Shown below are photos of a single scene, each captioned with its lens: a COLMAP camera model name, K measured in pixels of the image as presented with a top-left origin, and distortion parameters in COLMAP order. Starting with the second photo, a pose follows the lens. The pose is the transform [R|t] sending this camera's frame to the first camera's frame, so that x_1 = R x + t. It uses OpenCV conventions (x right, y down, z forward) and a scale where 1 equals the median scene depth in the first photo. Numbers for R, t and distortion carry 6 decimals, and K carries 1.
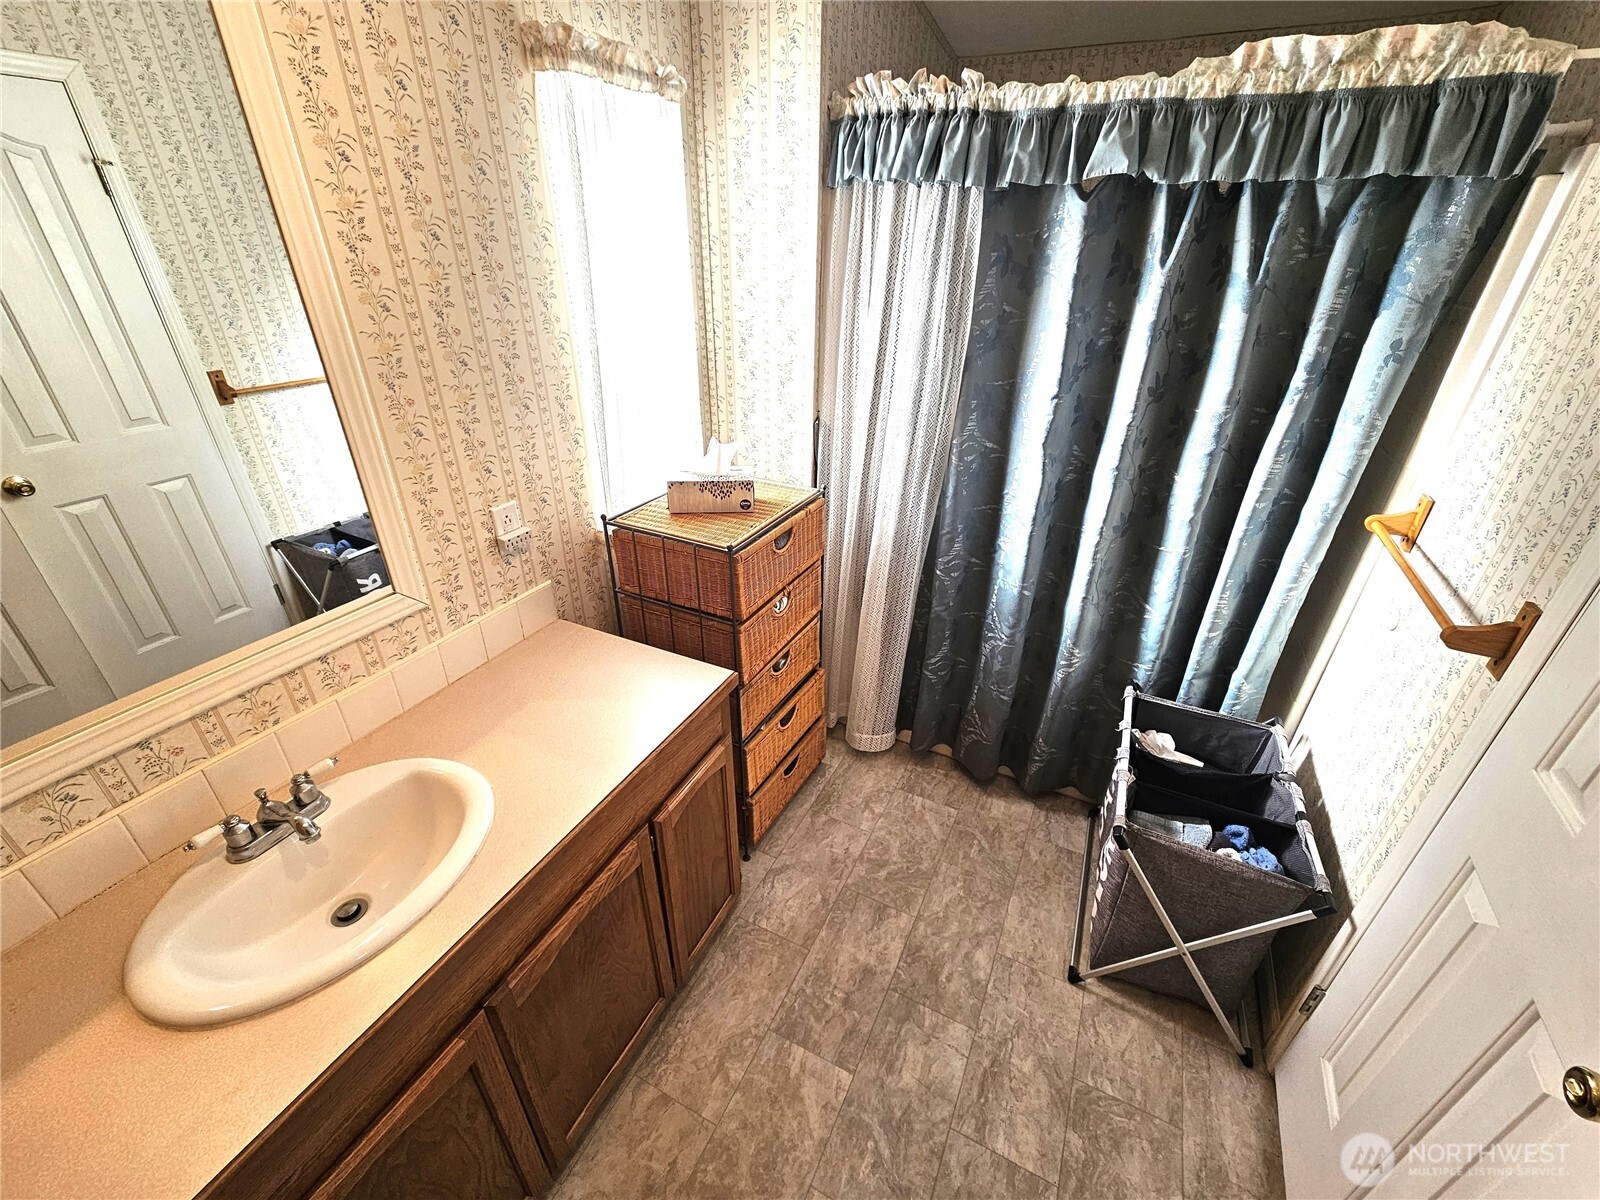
lens RADIAL K [[656.0, 0, 807.2], [0, 656.0, 599.0], [0, 0, 1]] dist [-0.000024, 0.000167]
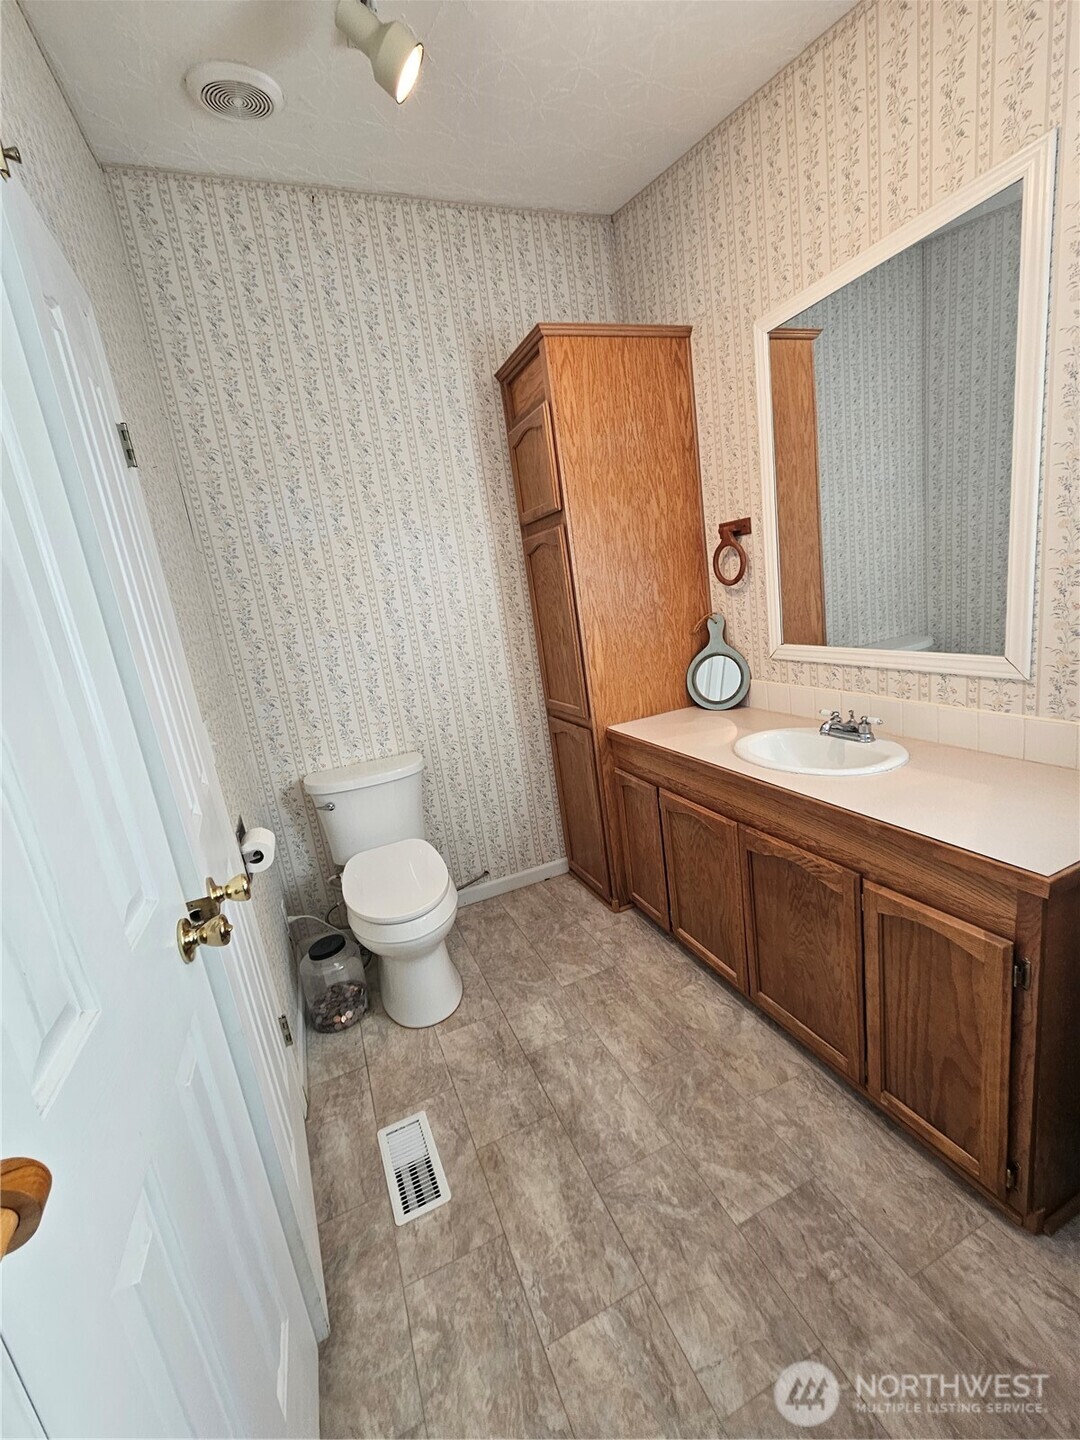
lens RADIAL K [[590.4, 0, 542.4], [0, 590.4, 715.1], [0, 0, 1]] dist [-0.000024, 0.000167]
pose [[-0.647675, 0.234357, -0.724979, 0.695956], [-0.252587, 0.831667, 0.494499, -0.222001], [0.718830, 0.503395, -0.479454, 0.852762]]
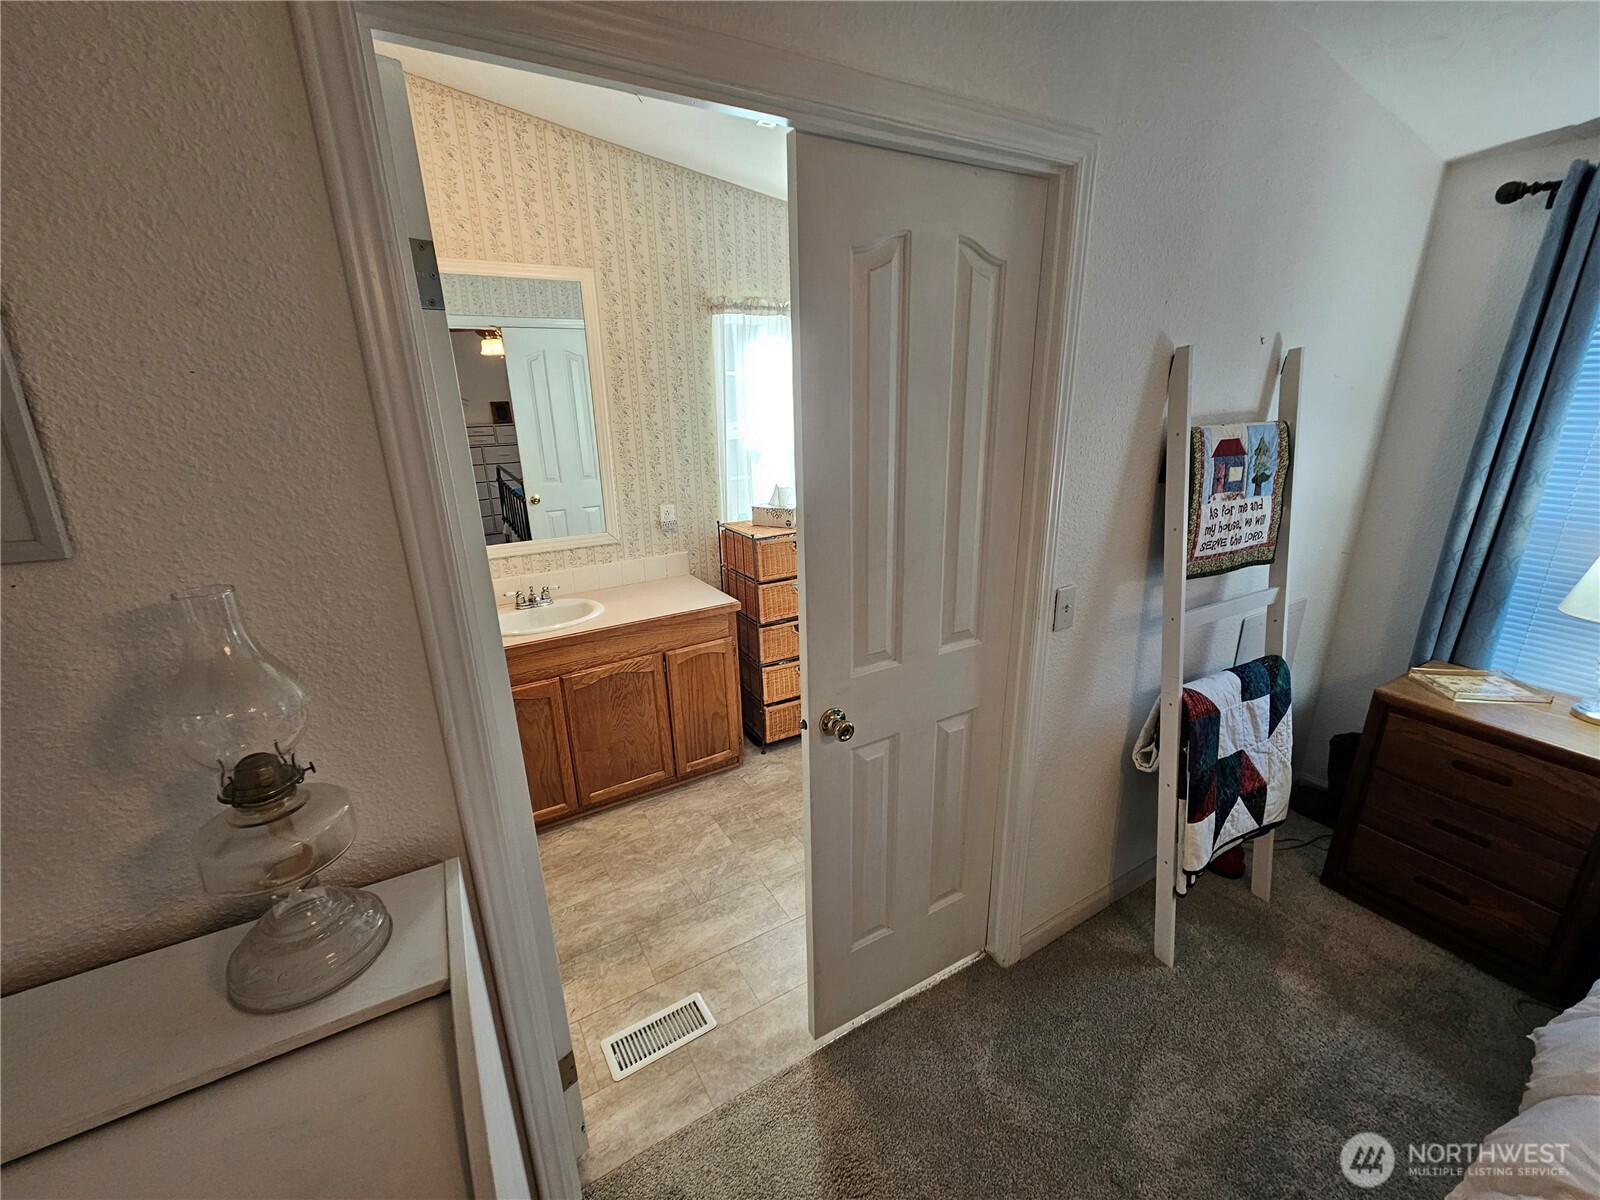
lens RADIAL K [[656.0, 0, 801.6], [0, 656.0, 598.0], [0, 0, 1]] dist [-0.000024, 0.000167]
pose [[0.839460, 0.130846, -0.527434, 1.023663], [-0.231141, 0.964379, -0.128638, 0.305757], [0.491814, 0.229898, 0.839801, -0.453191]]
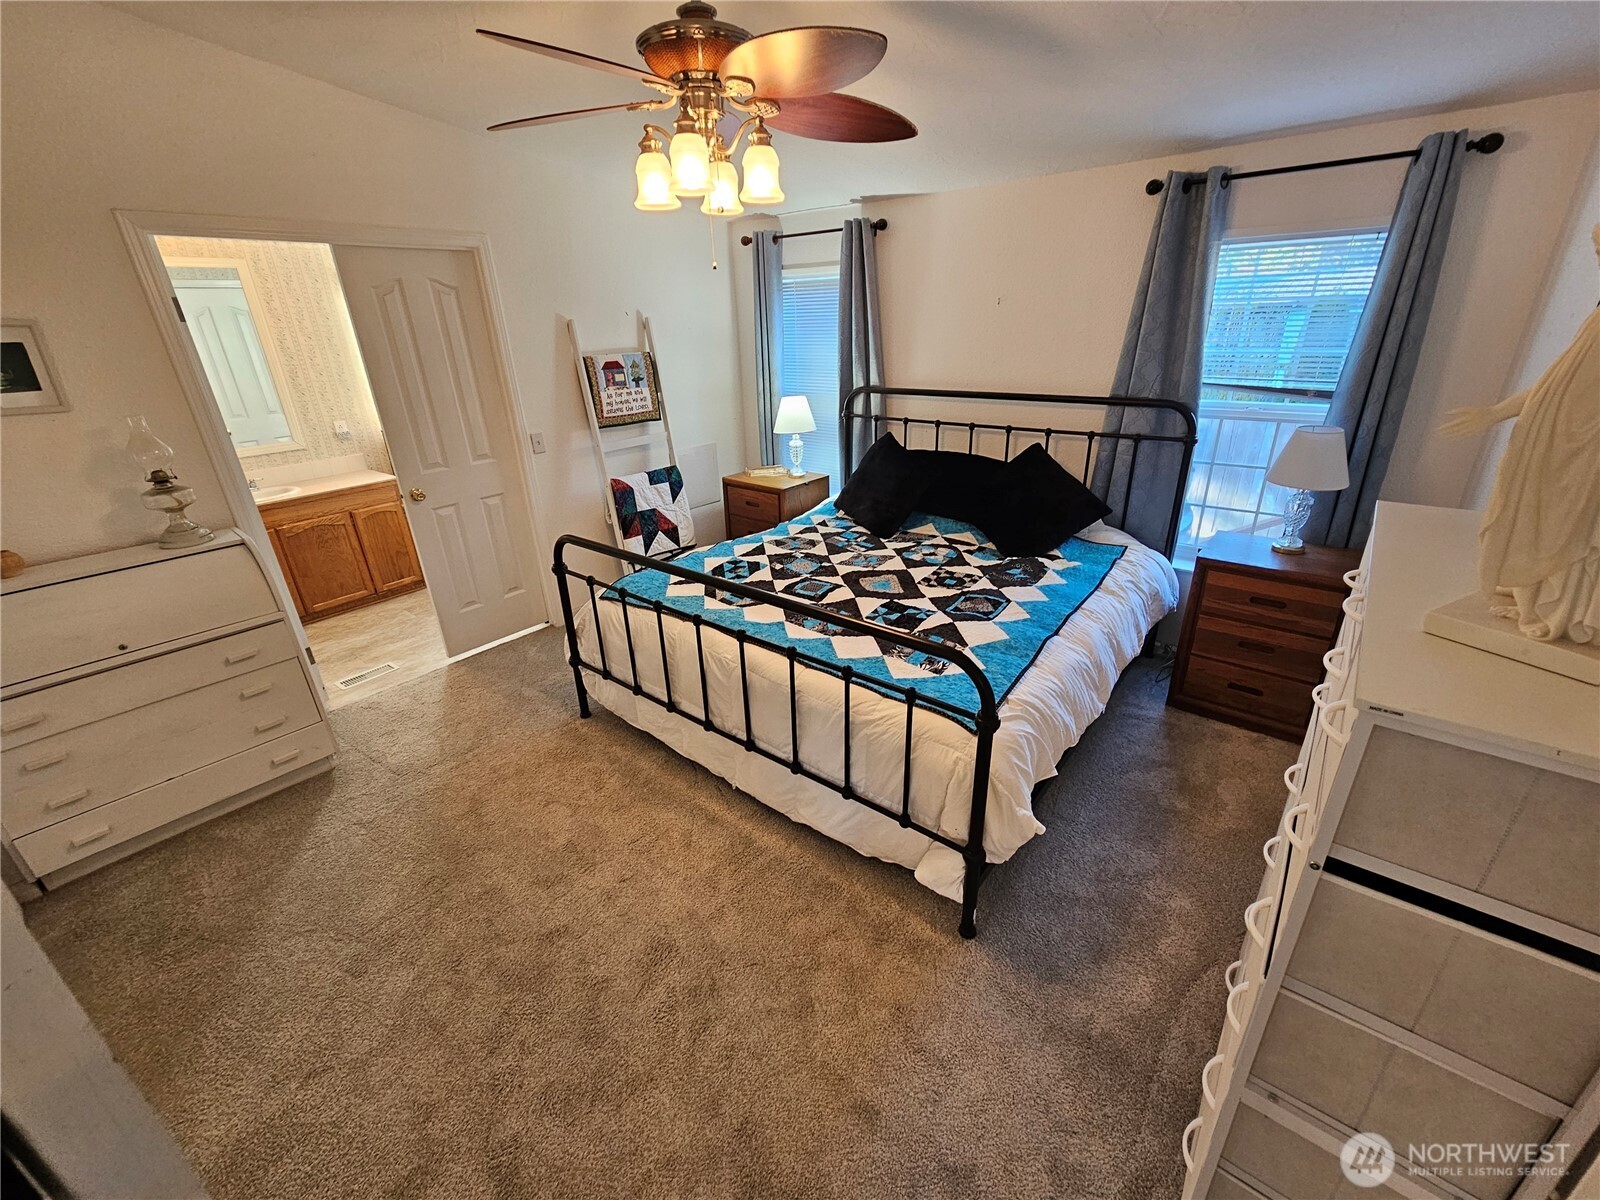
lens RADIAL K [[656.0, 0, 806.9], [0, 656.0, 596.6], [0, 0, 1]] dist [-0.000024, 0.000167]
pose [[0.974822, 0.039073, -0.219534, 2.356998], [-0.059770, 0.994286, -0.088443, 0.805437], [0.214824, 0.099338, 0.971588, -1.404895]]
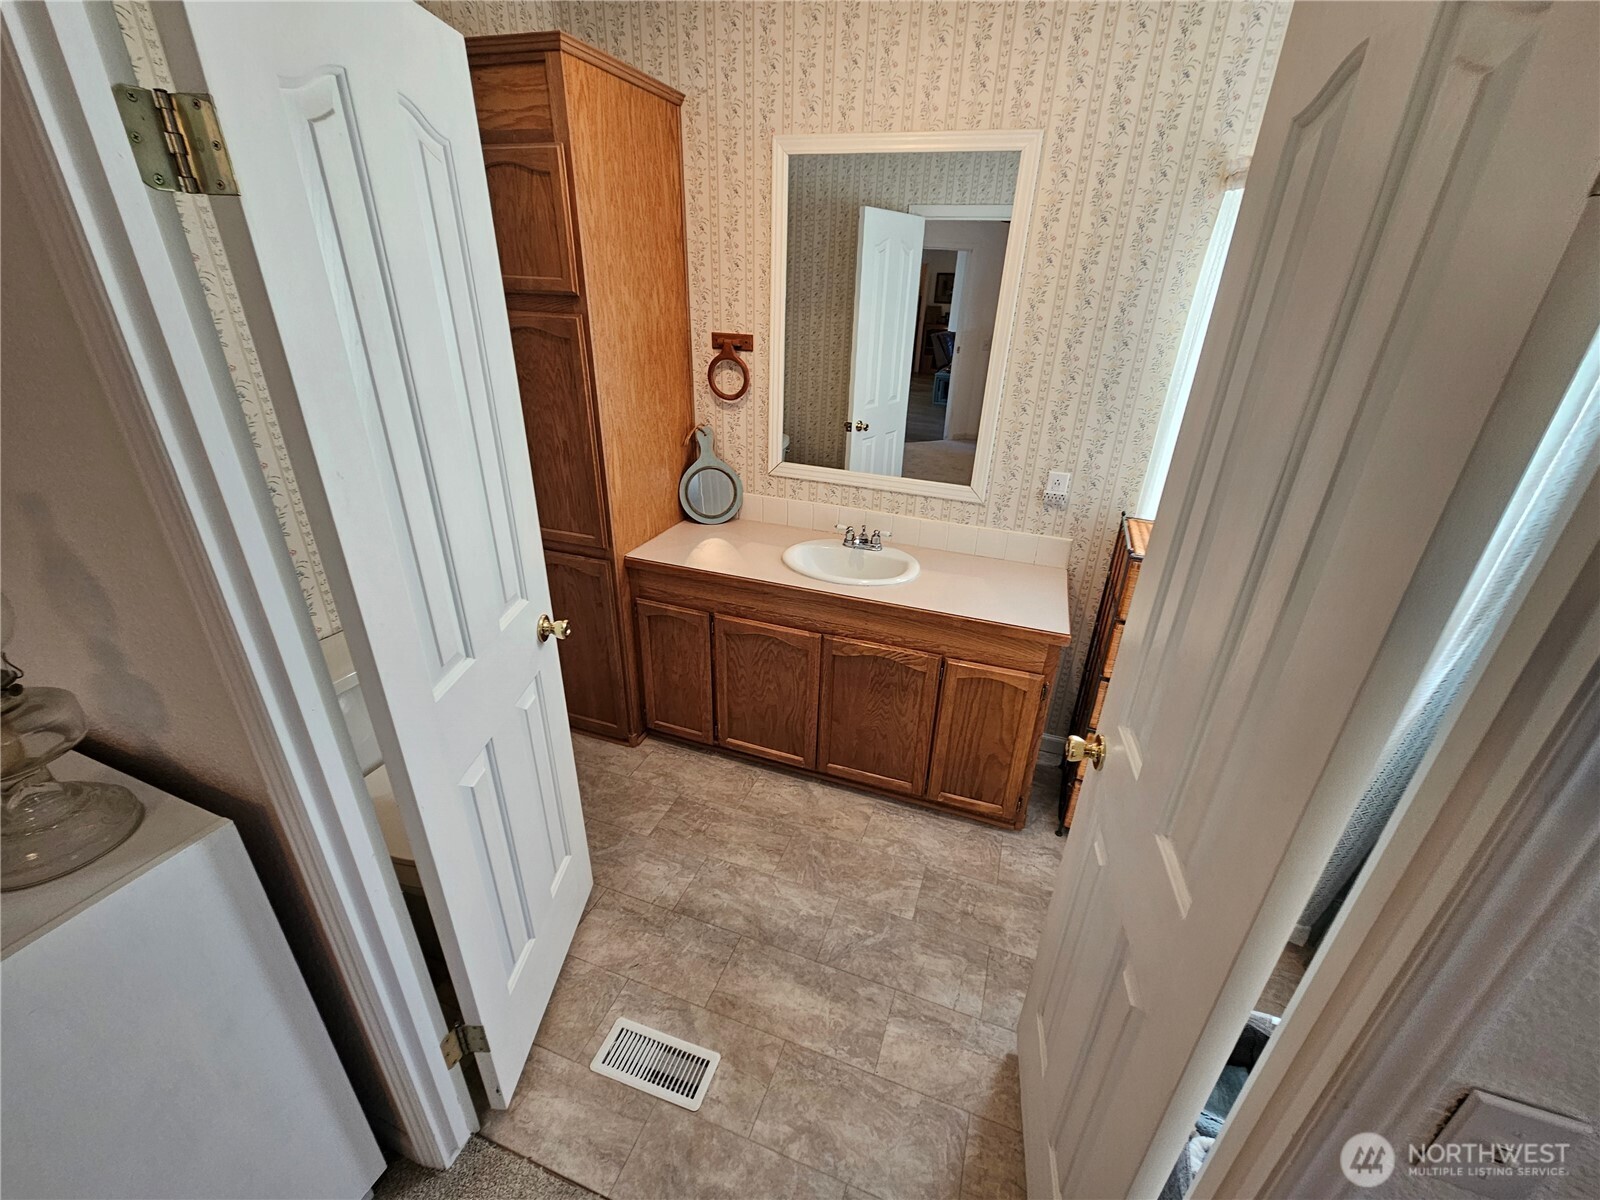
lens RADIAL K [[656.0, 0, 813.8], [0, 656.0, 595.2], [0, 0, 1]] dist [-0.000024, 0.000167]
pose [[0.127907, 0.412299, -0.902025, 0.961137], [-0.510043, 0.807355, 0.296703, -0.075078], [0.850585, 0.422122, 0.313557, 0.163729]]
